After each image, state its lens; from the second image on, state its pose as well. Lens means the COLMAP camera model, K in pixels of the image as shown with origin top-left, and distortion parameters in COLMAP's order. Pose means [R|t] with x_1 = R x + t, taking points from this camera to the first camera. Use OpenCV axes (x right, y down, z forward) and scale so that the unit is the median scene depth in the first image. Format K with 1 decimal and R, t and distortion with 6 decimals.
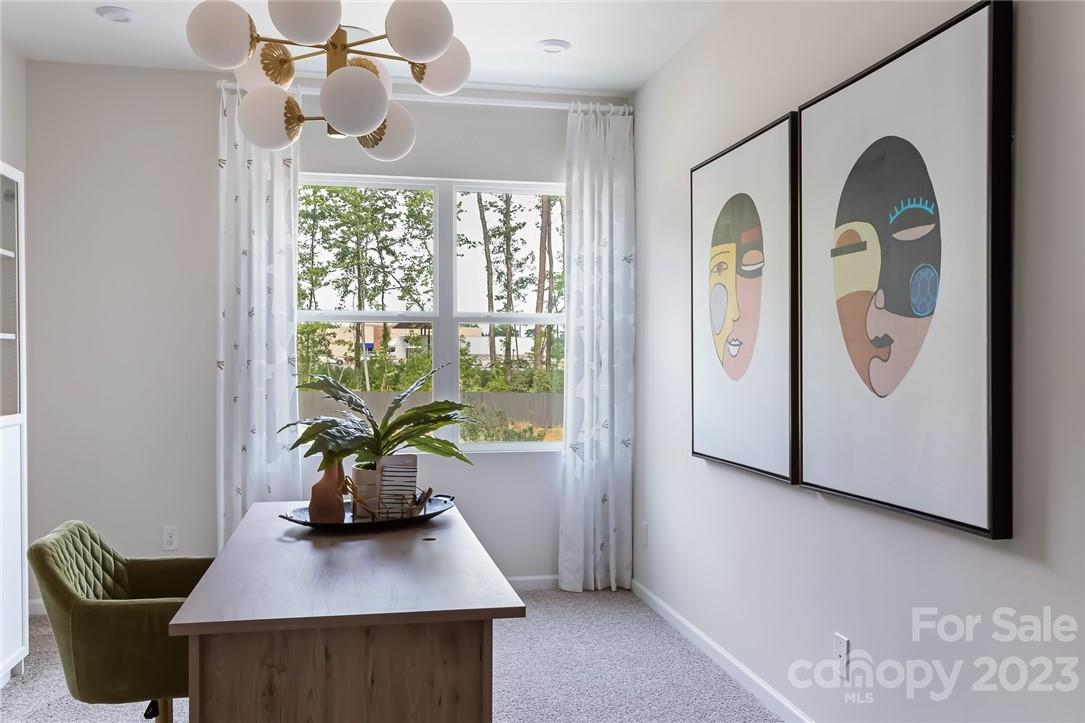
lens RADIAL K [[920.6, 0, 540.7], [0, 920.6, 383.1], [0, 0, 1]] dist [0.008686, 0.003040]
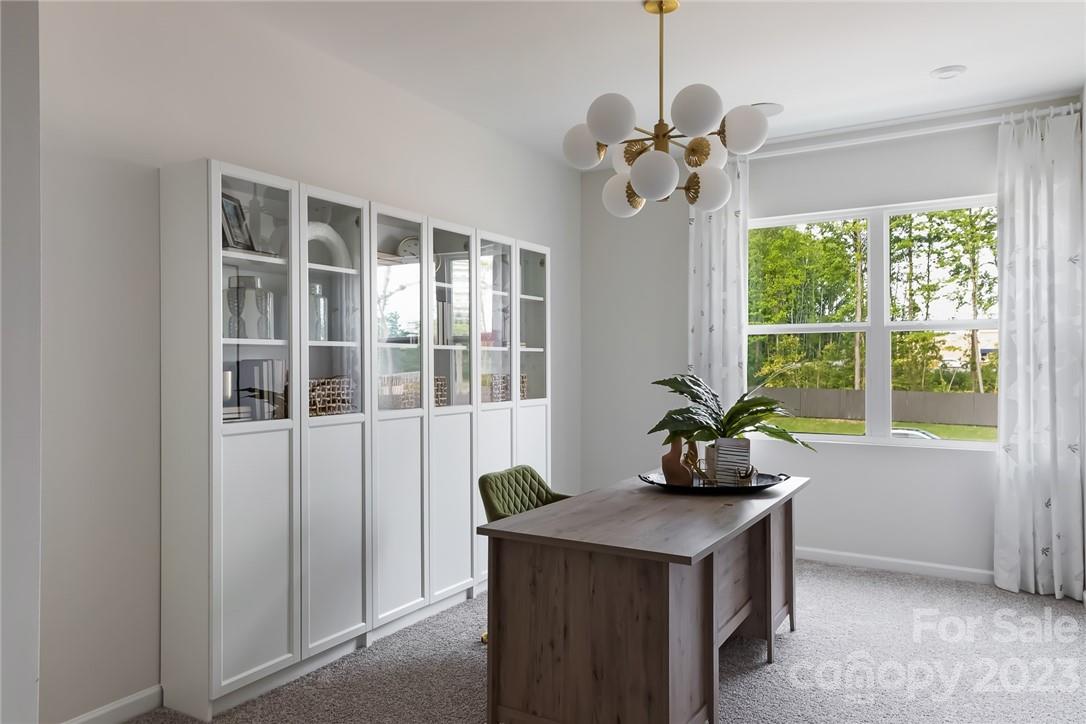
lens RADIAL K [[727.8, 0, 543.0], [0, 727.8, 362.0], [0, 0, 1]] dist [0.026851, 0.004359]
pose [[0.746904, -0.005387, -0.664910, 0.196911], [-0.013817, 0.999626, -0.023619, 0.000254], [0.664788, 0.026828, 0.746550, 0.042115]]
